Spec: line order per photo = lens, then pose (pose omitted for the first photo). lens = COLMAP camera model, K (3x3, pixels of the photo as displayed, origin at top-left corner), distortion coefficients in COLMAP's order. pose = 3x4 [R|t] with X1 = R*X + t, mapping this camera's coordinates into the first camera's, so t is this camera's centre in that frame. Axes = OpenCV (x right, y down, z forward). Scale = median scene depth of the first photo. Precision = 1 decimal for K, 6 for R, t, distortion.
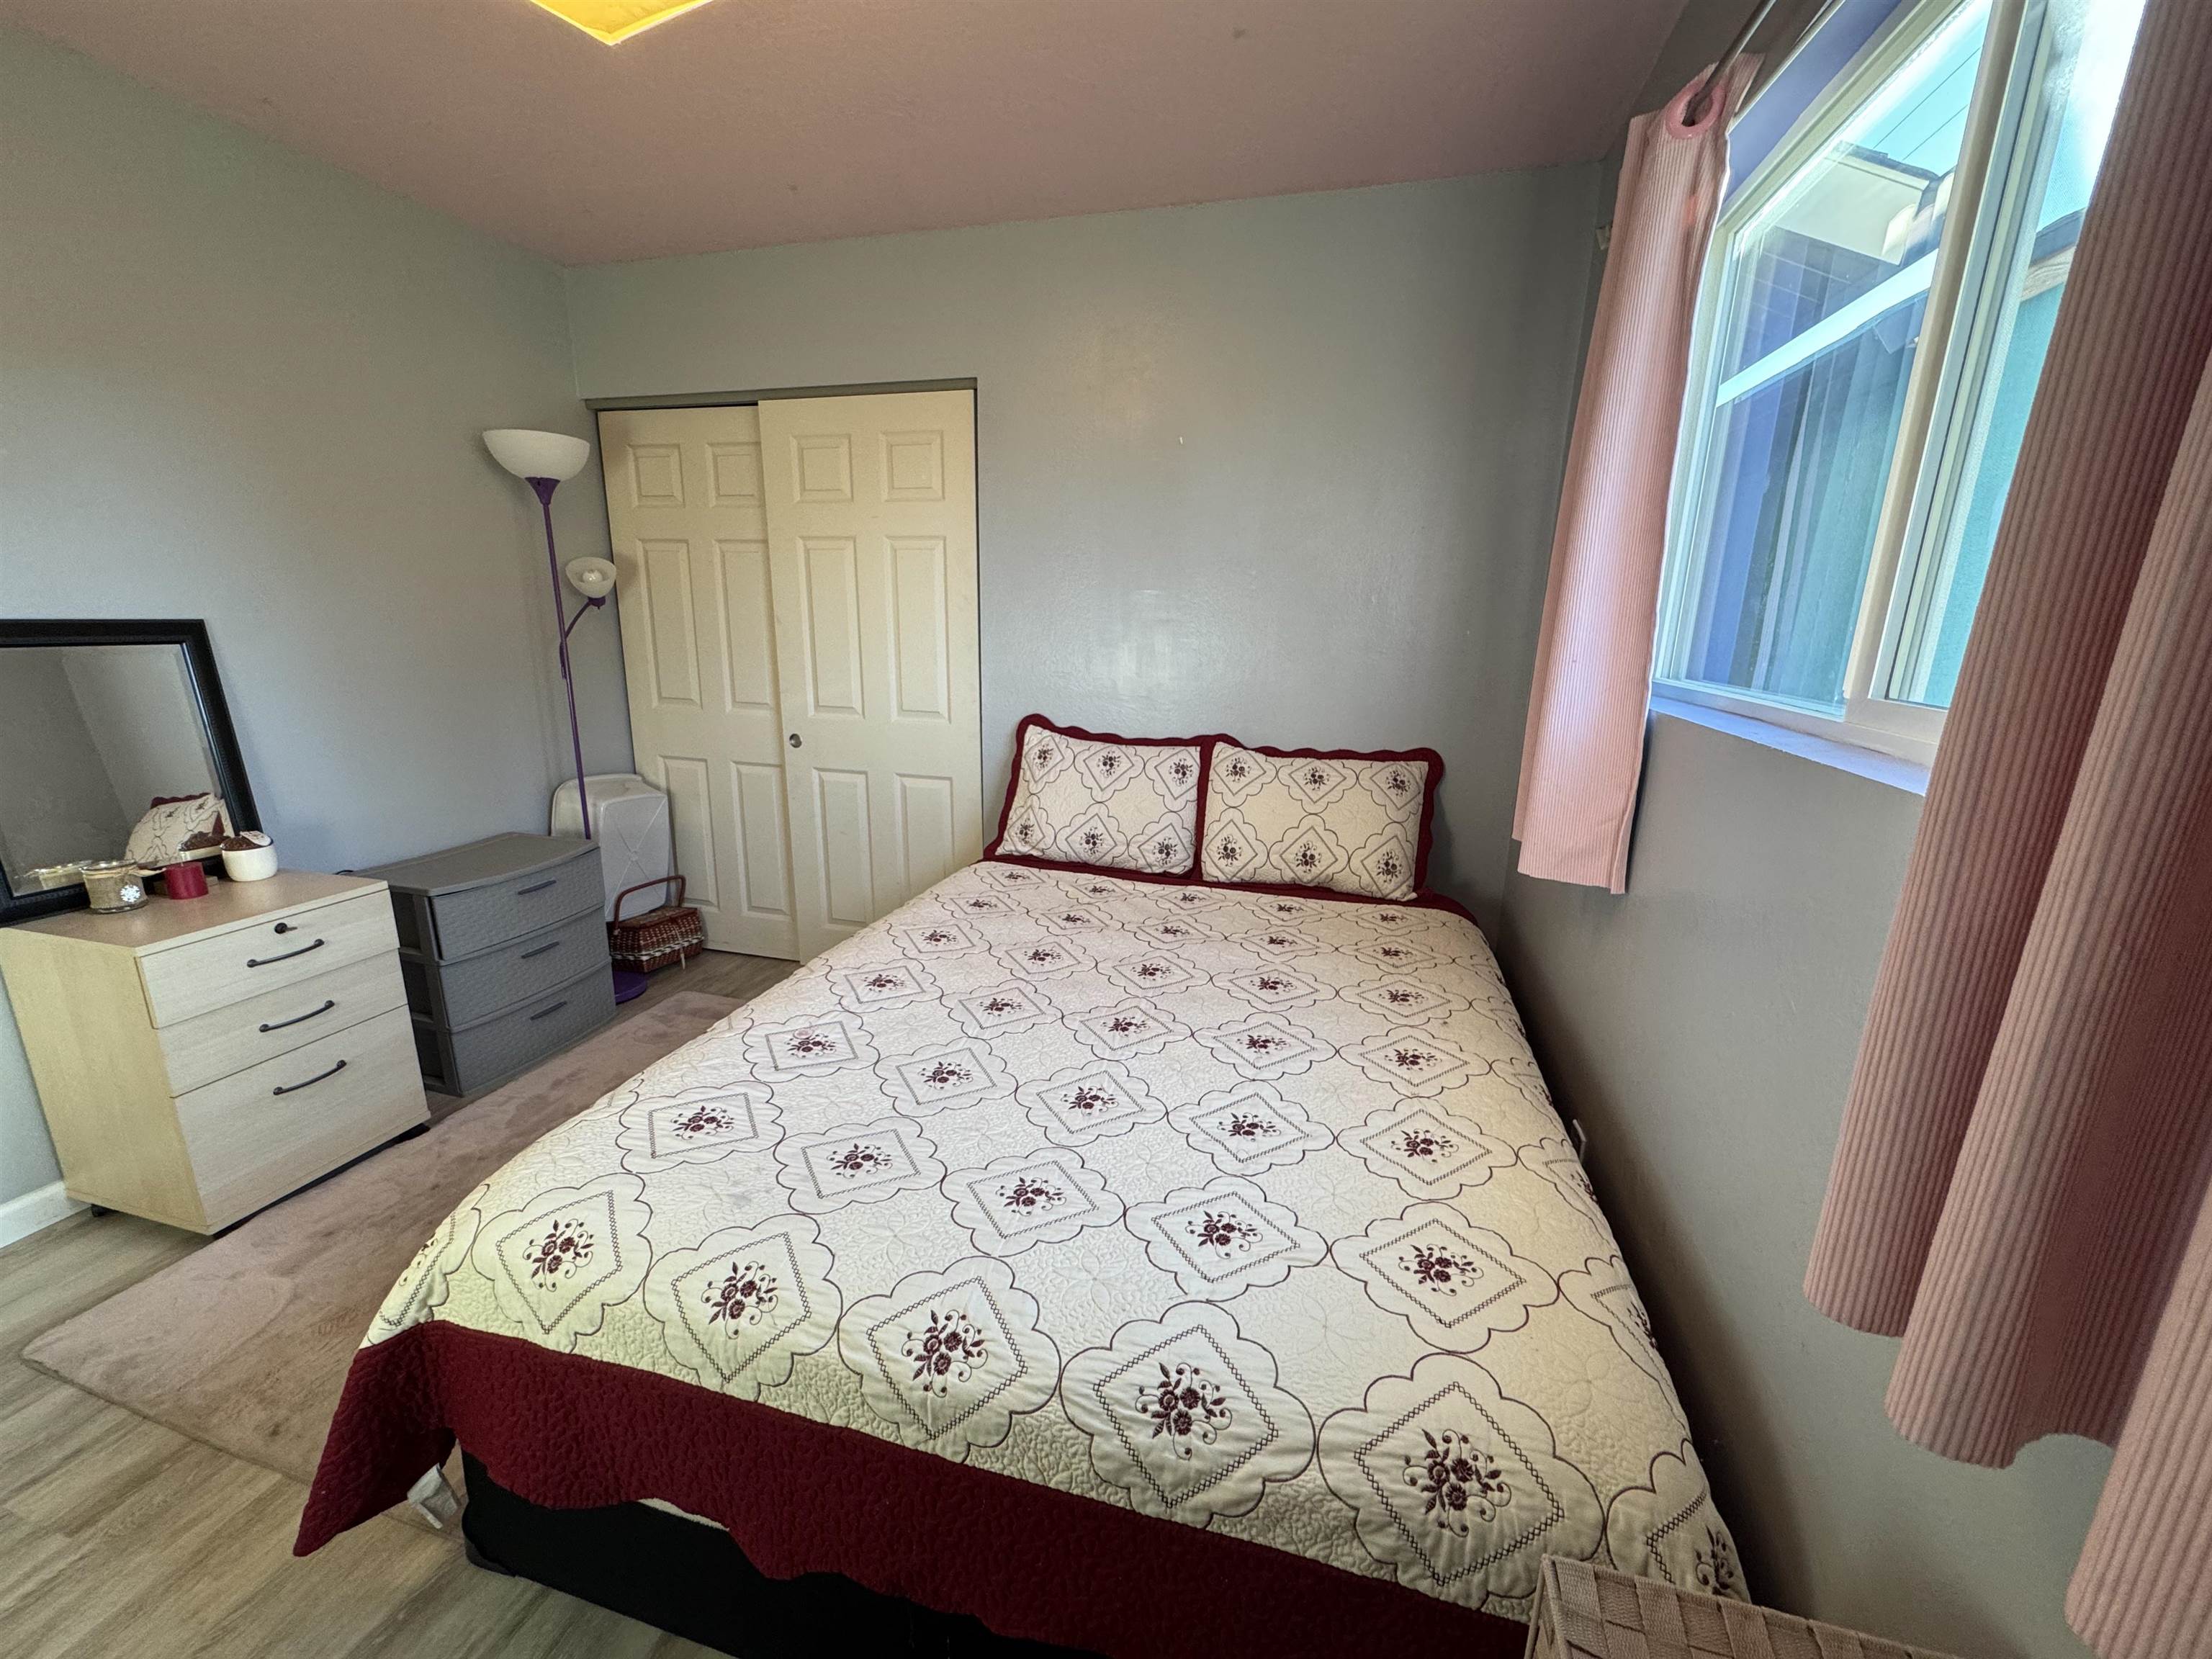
lens RADIAL K [[880.4, 0, 1103.3], [0, 880.4, 830.6], [0, 0, 1]] dist [-0.003442, -0.000187]
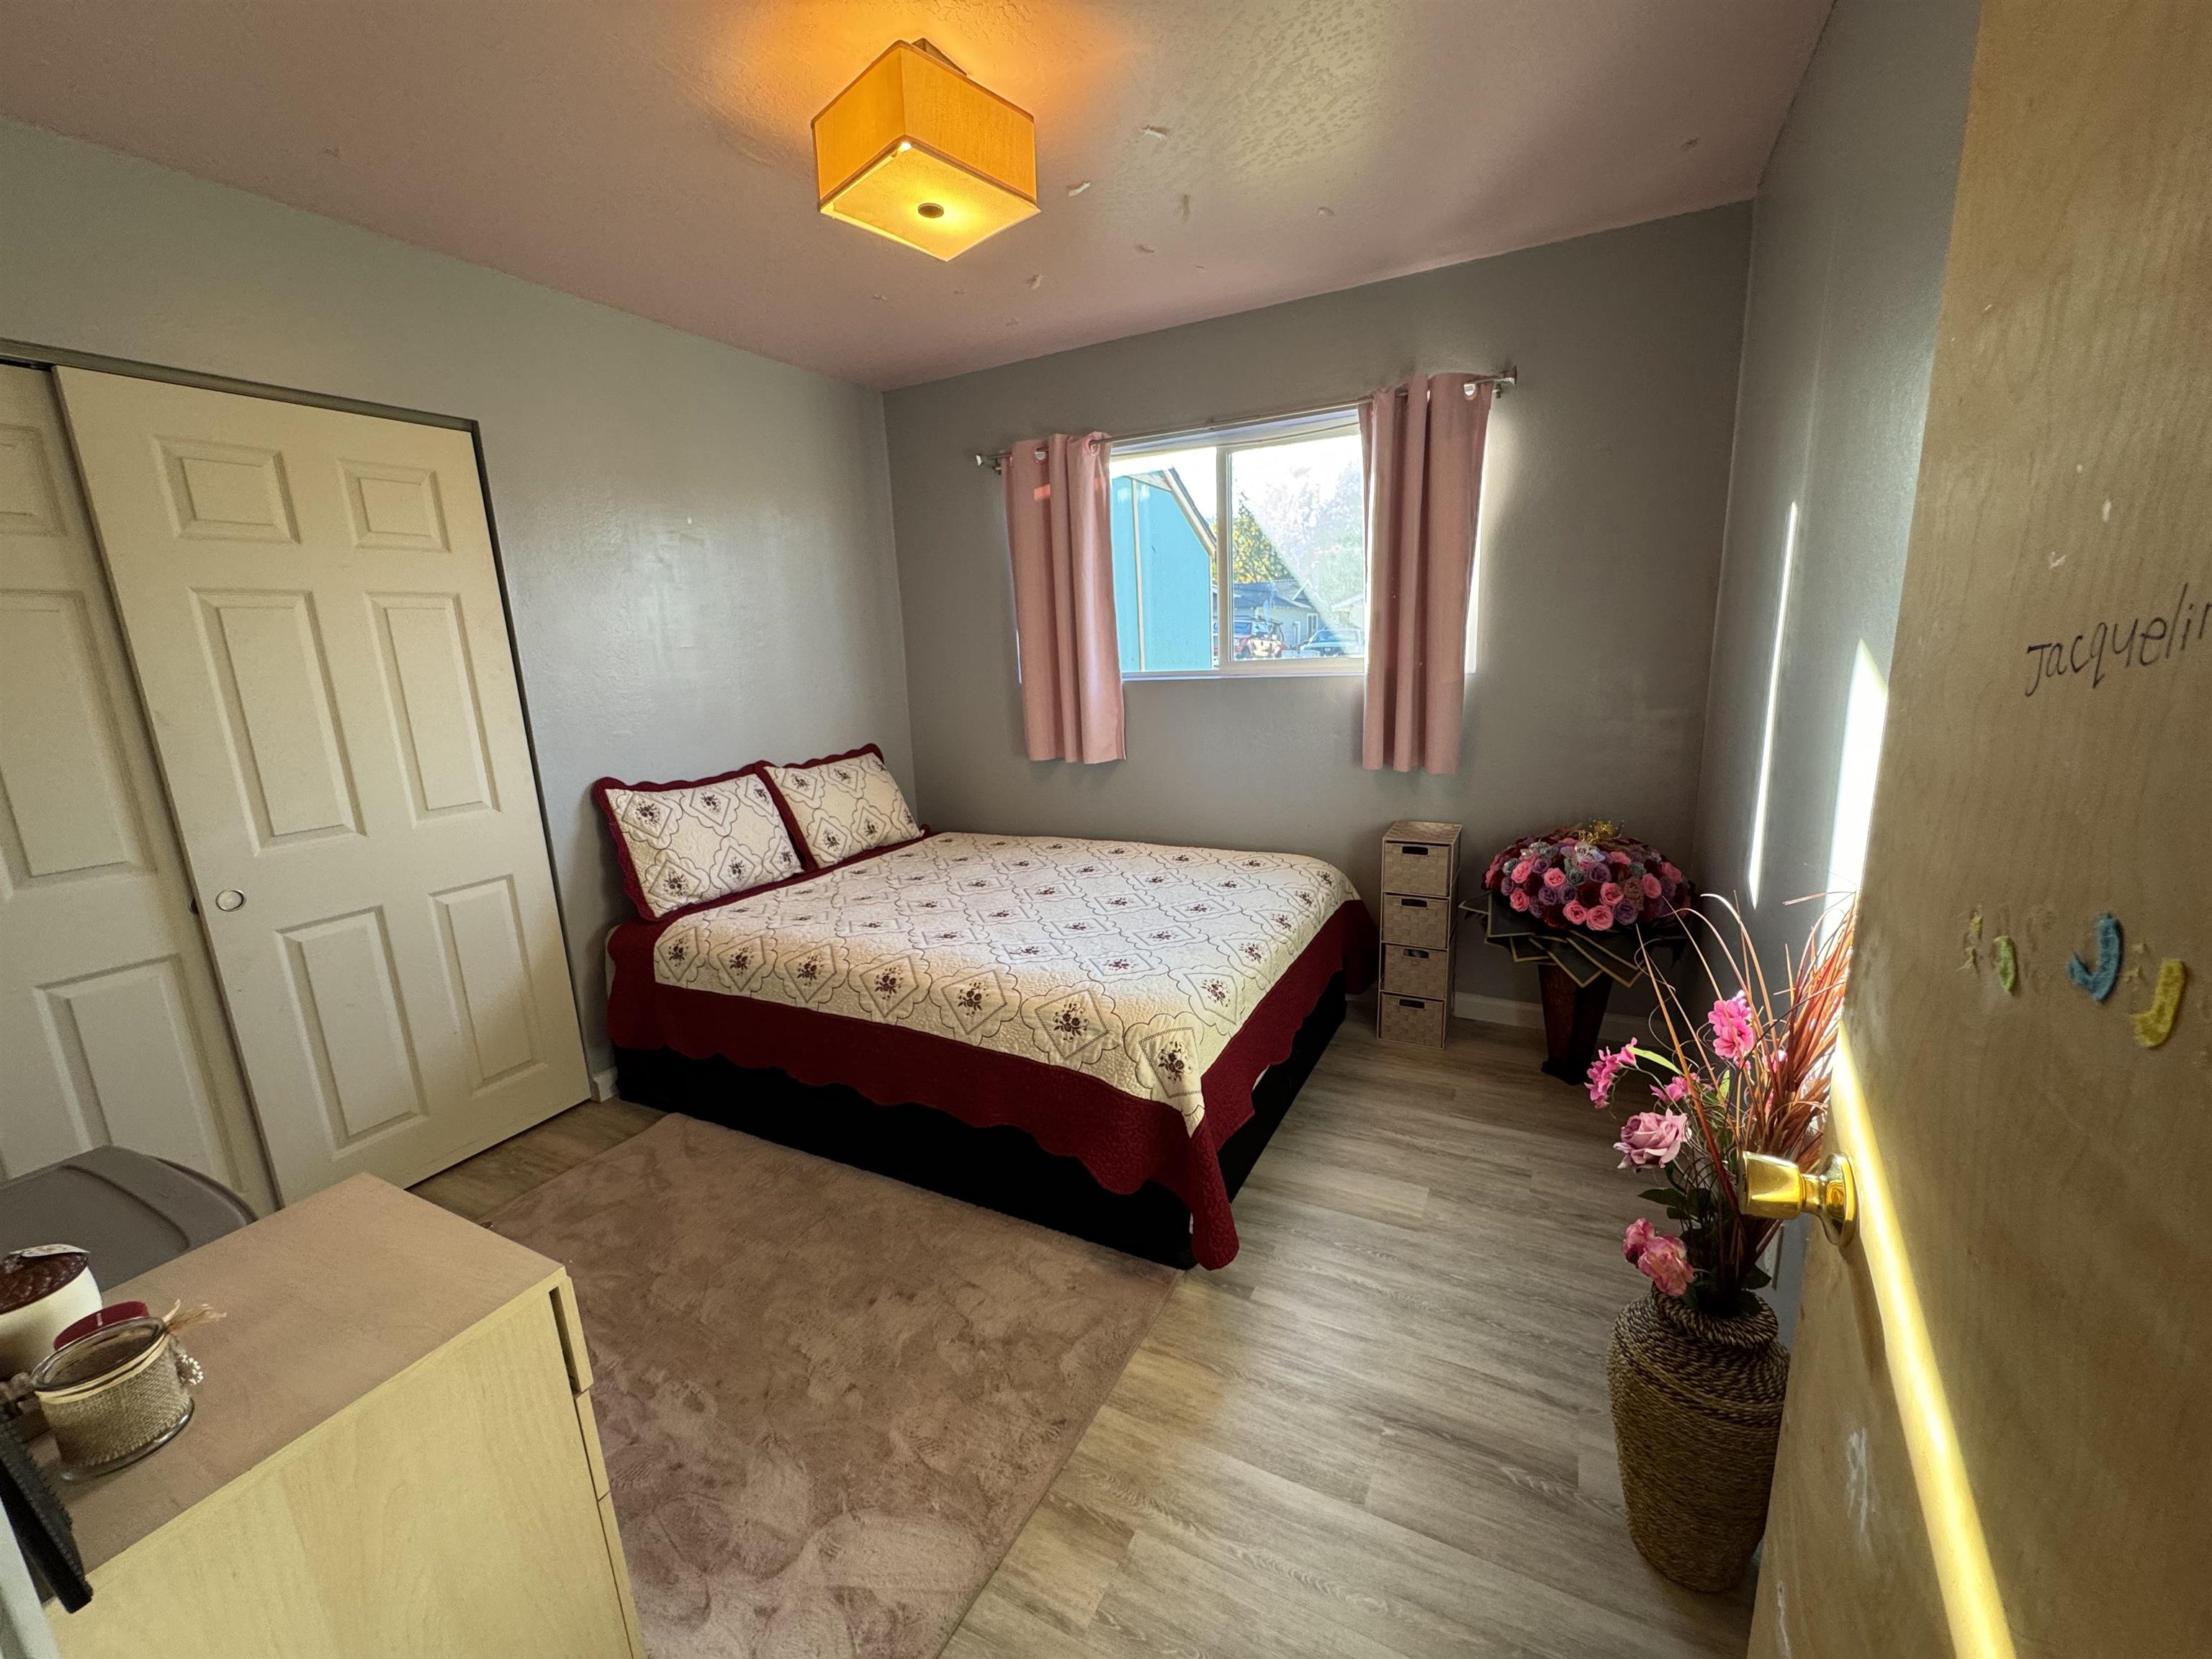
lens RADIAL K [[880.4, 0, 1102.9], [0, 880.4, 828.5], [0, 0, 1]] dist [-0.003442, -0.000187]
pose [[0.213906, -0.231442, 0.949041, -0.964763], [0.287410, 0.943437, 0.165296, -0.089141], [-0.933616, 0.237406, 0.268326, 0.265612]]
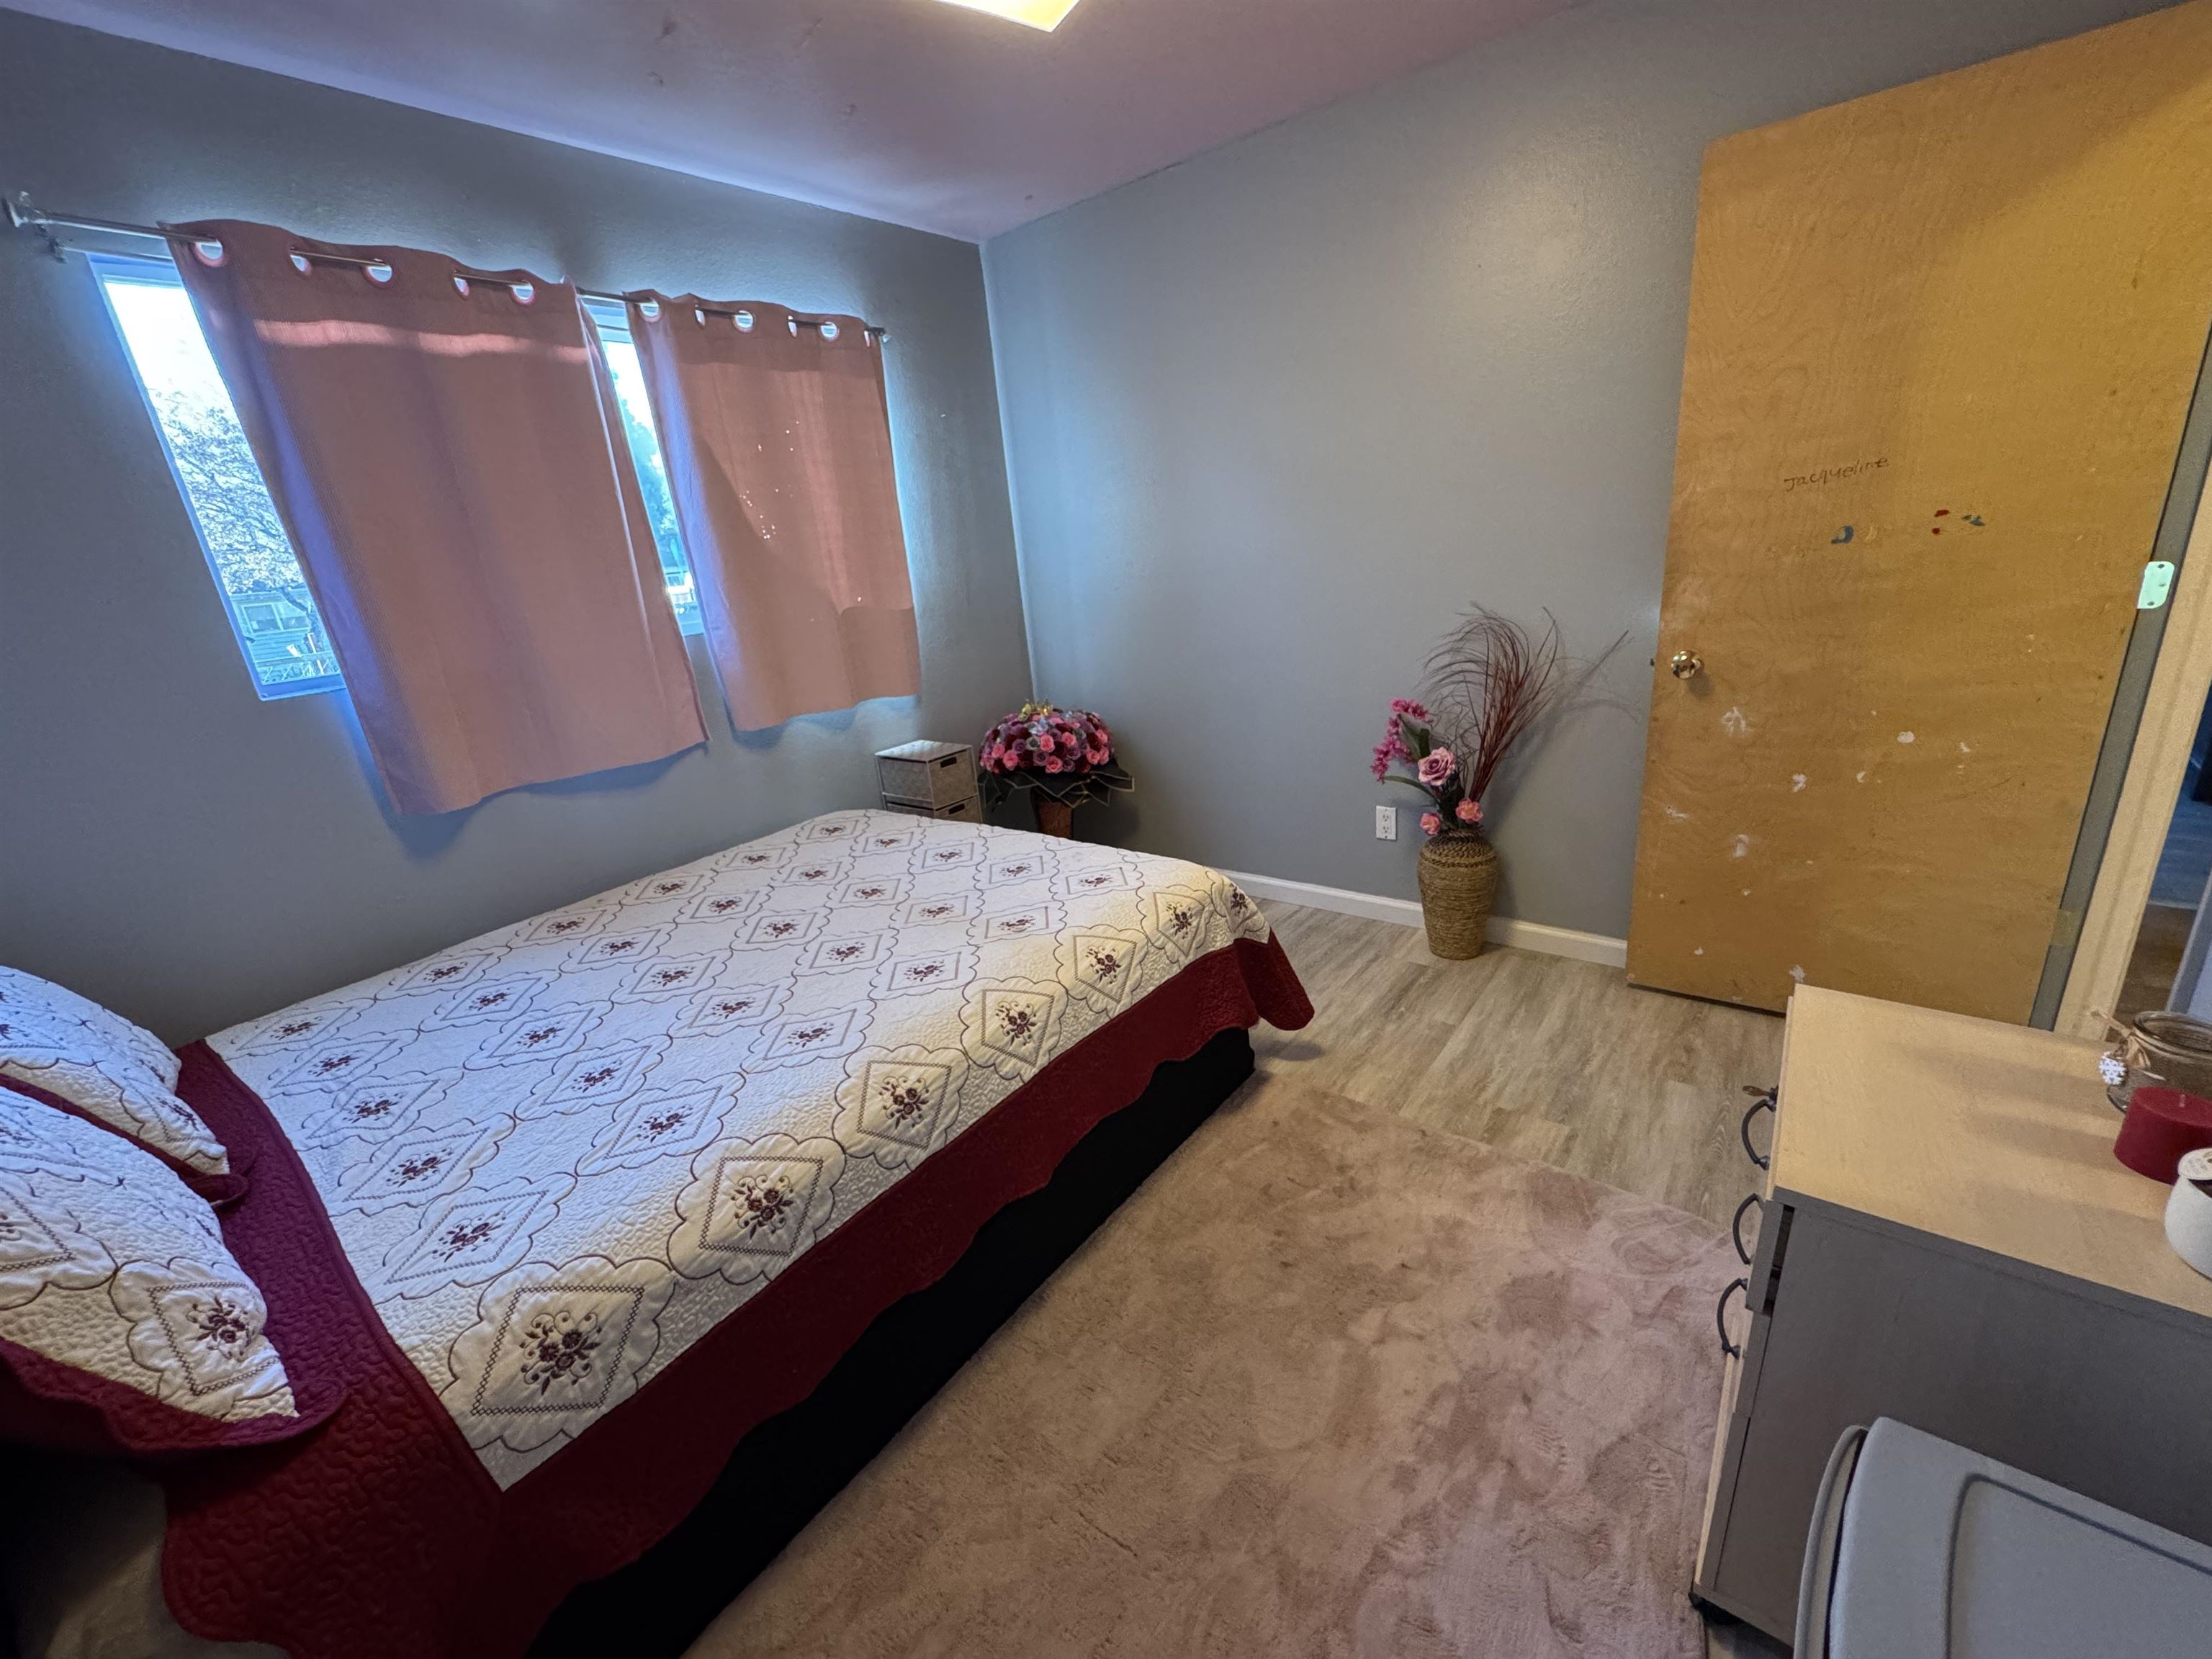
lens RADIAL K [[880.4, 0, 1109.9], [0, 880.4, 827.5], [0, 0, 1]] dist [-0.003442, -0.000187]
pose [[-0.917935, -0.057644, 0.392520, -0.542969], [0.171951, 0.833821, 0.524571, -0.285234], [-0.357530, 0.549017, -0.755482, 1.061969]]
